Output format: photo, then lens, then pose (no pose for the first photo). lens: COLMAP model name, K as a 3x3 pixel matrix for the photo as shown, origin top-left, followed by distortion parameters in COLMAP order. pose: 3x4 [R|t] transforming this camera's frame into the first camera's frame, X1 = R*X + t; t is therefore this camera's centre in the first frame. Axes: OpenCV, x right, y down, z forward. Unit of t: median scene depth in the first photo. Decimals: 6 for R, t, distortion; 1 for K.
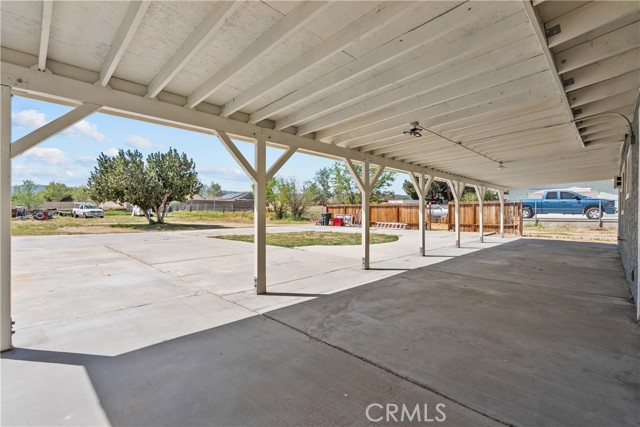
lens RADIAL K [[292.4, 0, 317.3], [0, 292.4, 217.1], [0, 0, 1]] dist [-0.001805, 0.000987]
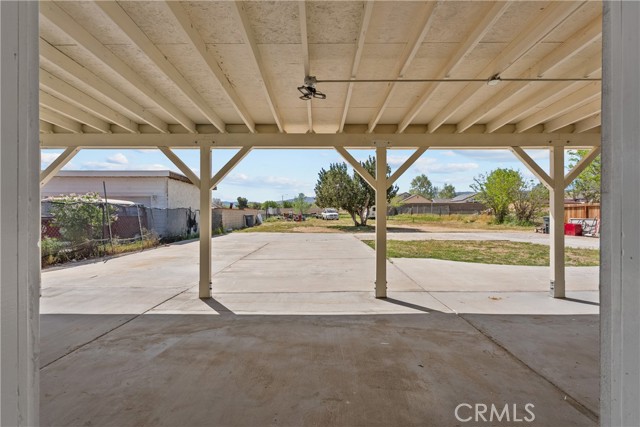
lens RADIAL K [[292.4, 0, 317.3], [0, 292.4, 217.1], [0, 0, 1]] dist [-0.001805, 0.000987]
pose [[0.704125, 0.002269, -0.710073, 0.242862], [-0.009084, 0.999942, -0.005813, -0.004698], [0.710018, 0.010543, 0.704104, 0.170218]]
